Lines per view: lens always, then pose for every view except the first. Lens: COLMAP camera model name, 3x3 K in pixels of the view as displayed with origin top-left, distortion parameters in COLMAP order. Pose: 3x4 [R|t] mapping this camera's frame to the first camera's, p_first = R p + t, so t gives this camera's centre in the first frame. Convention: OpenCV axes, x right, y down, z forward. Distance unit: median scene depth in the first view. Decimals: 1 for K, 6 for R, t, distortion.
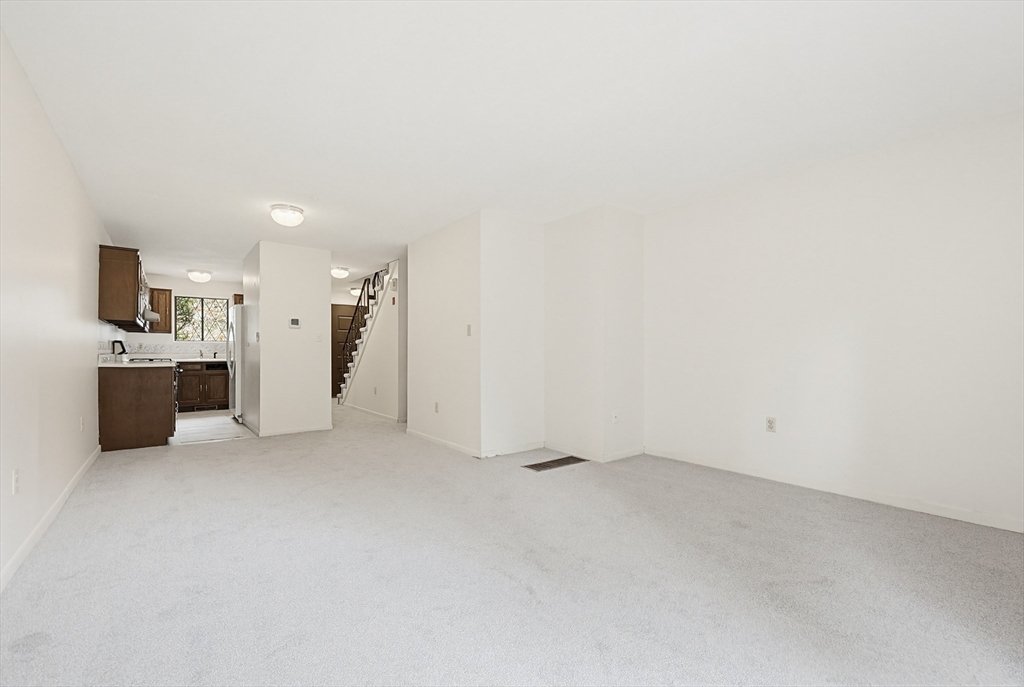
lens RADIAL K [[441.3, 0, 507.2], [0, 441.3, 353.3], [0, 0, 1]] dist [-0.006605, 0.001083]
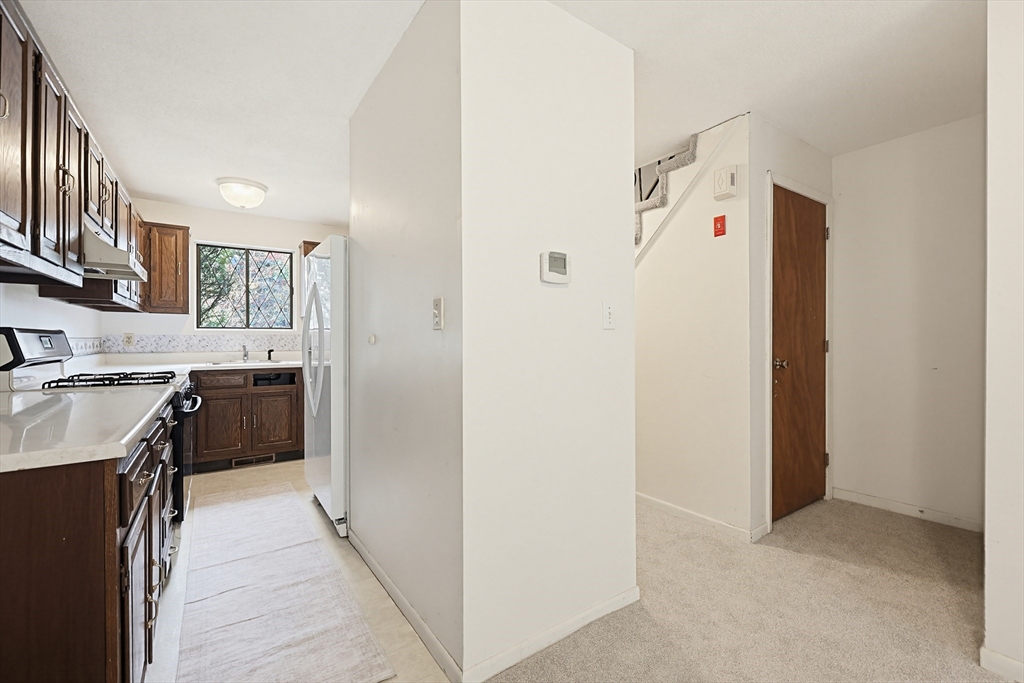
lens RADIAL K [[441.3, 0, 520.0], [0, 441.3, 341.1], [0, 0, 1]] dist [-0.006605, 0.001083]
pose [[0.998729, 0.000310, -0.050400, -0.359001], [-0.000301, 1.000000, 0.000173, -0.014030], [0.050400, -0.000158, 0.998729, 0.517727]]
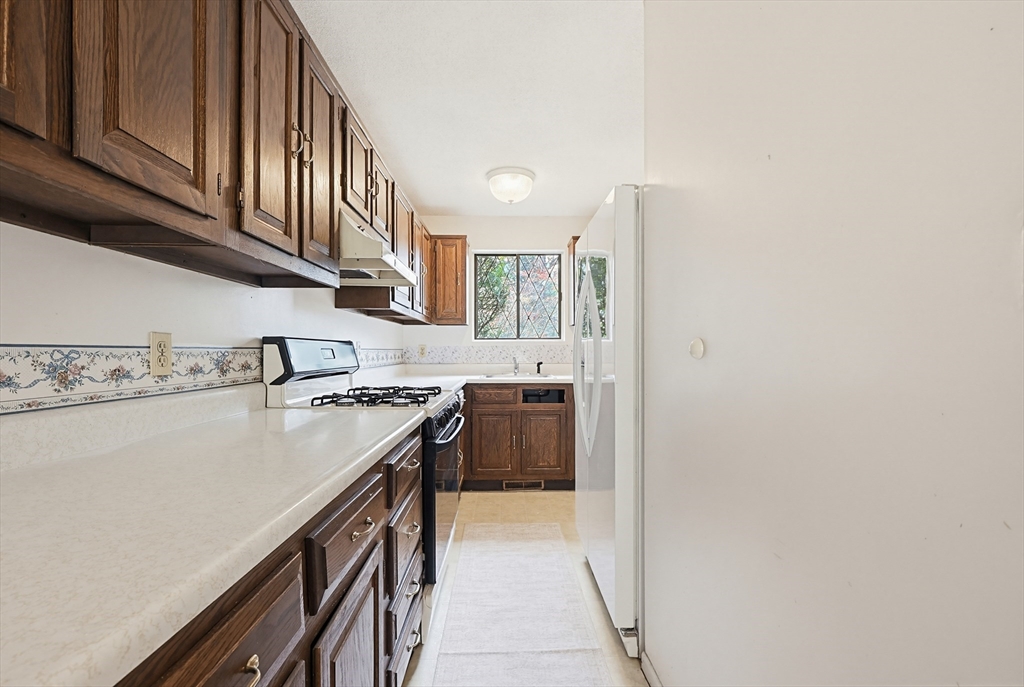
lens RADIAL K [[441.3, 0, 521.2], [0, 441.3, 352.0], [0, 0, 1]] dist [-0.006605, 0.001083]
pose [[0.815813, -0.001362, -0.578314, -0.429468], [0.000028, 0.999997, -0.002316, -0.013366], [0.578315, 0.001873, 0.815811, 0.637413]]
